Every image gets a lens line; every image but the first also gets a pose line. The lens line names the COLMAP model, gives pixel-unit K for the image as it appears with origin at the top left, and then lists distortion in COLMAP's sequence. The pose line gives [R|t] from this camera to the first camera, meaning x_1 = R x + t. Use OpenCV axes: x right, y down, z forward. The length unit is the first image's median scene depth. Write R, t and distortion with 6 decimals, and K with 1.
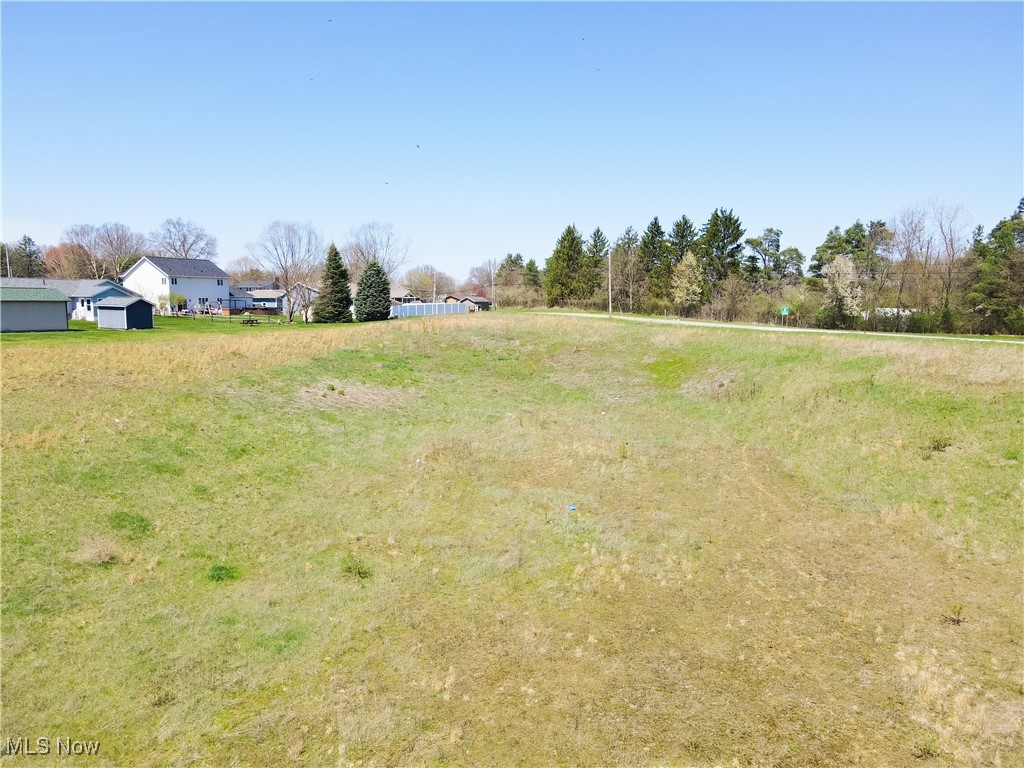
lens RADIAL K [[750.2, 0, 506.4], [0, 750.2, 382.4], [0, 0, 1]] dist [0.008975, 0.010335]
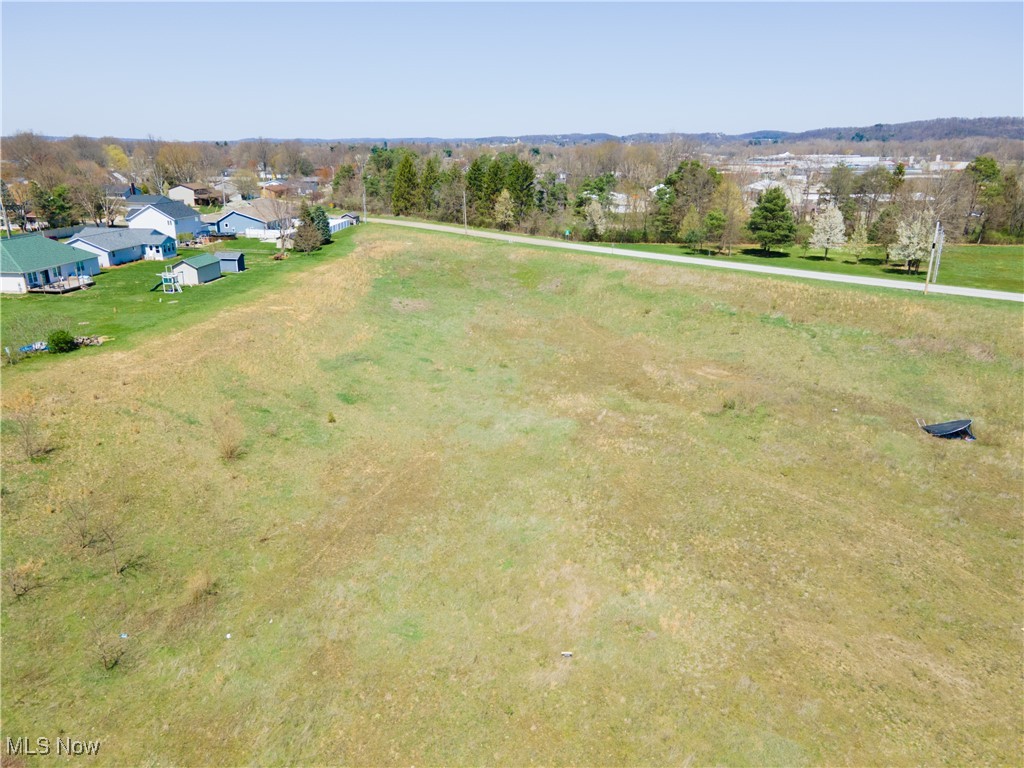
lens RADIAL K [[750.2, 0, 506.4], [0, 750.2, 382.4], [0, 0, 1]] dist [0.008975, 0.010335]
pose [[0.934703, -0.107425, 0.338806, -0.434305], [0.039438, 0.978692, 0.201512, -0.117410], [-0.353234, -0.174992, 0.919023, -0.697696]]
